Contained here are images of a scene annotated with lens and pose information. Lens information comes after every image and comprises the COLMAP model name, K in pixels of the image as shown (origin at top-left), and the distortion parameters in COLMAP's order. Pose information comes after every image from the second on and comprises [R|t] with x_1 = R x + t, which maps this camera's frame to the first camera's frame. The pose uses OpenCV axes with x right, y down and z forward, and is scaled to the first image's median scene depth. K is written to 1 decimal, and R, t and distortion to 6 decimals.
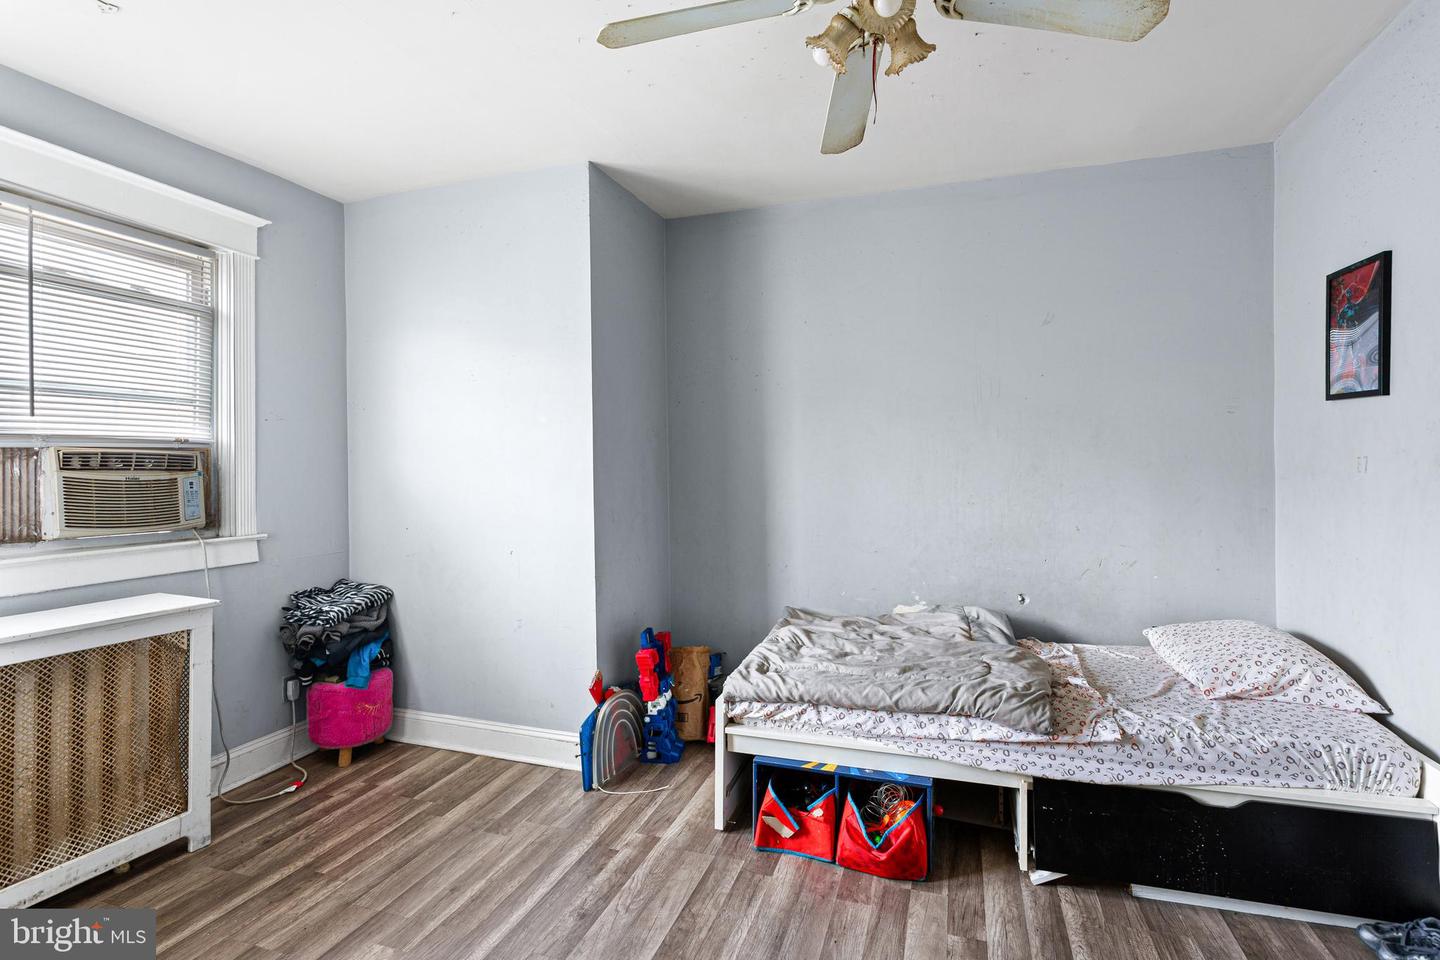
lens RADIAL K [[755.8, 0, 717.6], [0, 755.8, 474.8], [0, 0, 1]] dist [-0.007075, -0.000192]
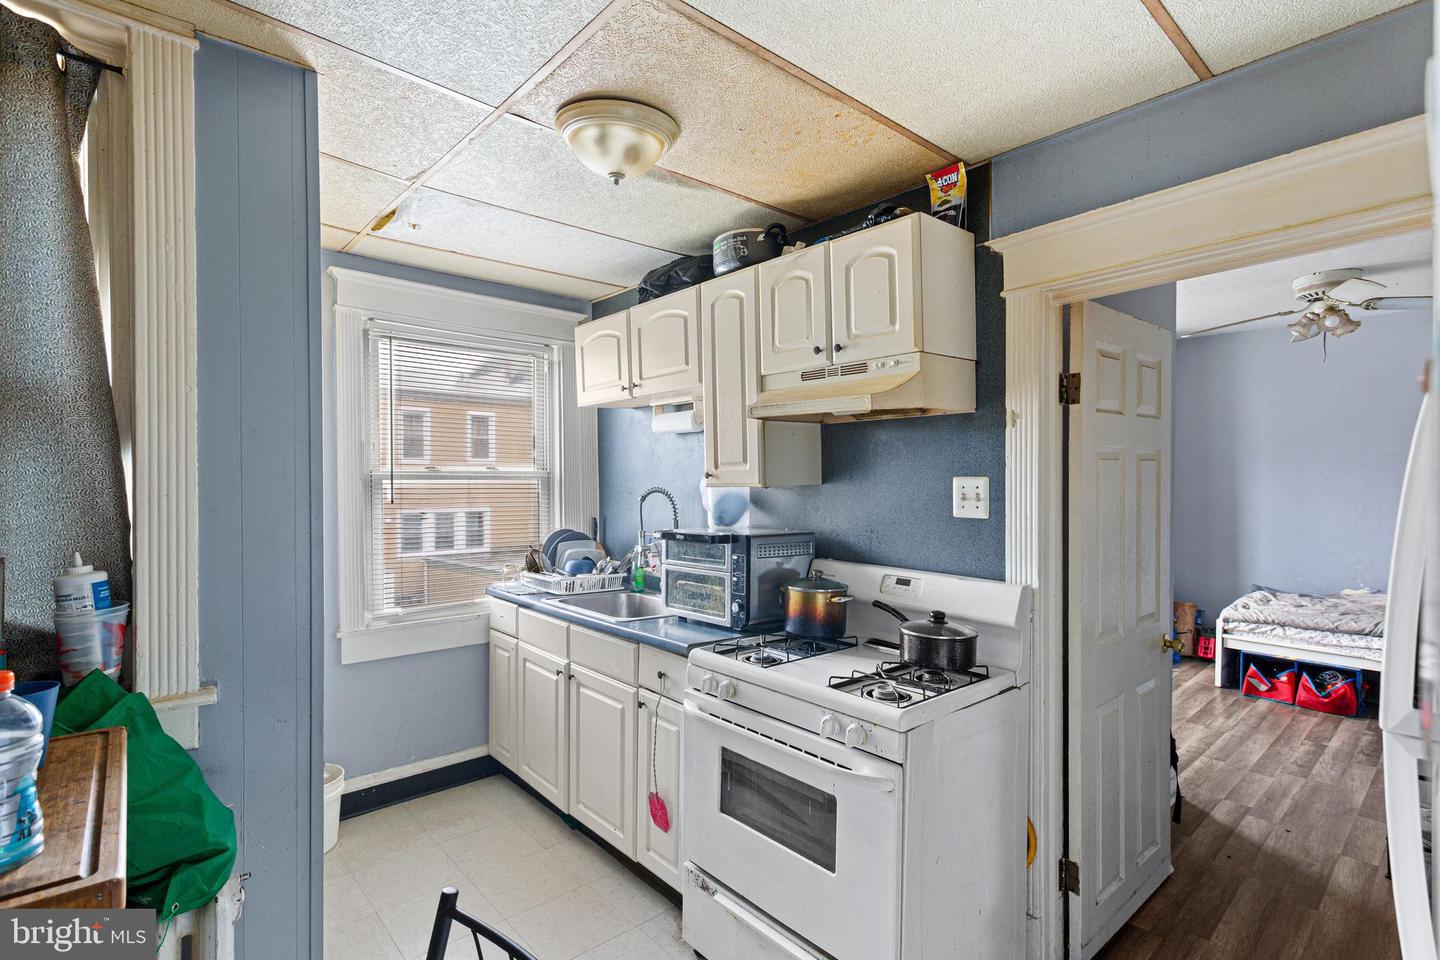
lens RADIAL K [[684.5, 0, 725.0], [0, 684.5, 479.6], [0, 0, 1]] dist [0.003064, 0.000092]
pose [[0.865353, 0.011381, -0.501033, -0.232313], [-0.010704, 0.999934, 0.004228, -0.063181], [0.501048, 0.001704, 0.865418, -1.252138]]
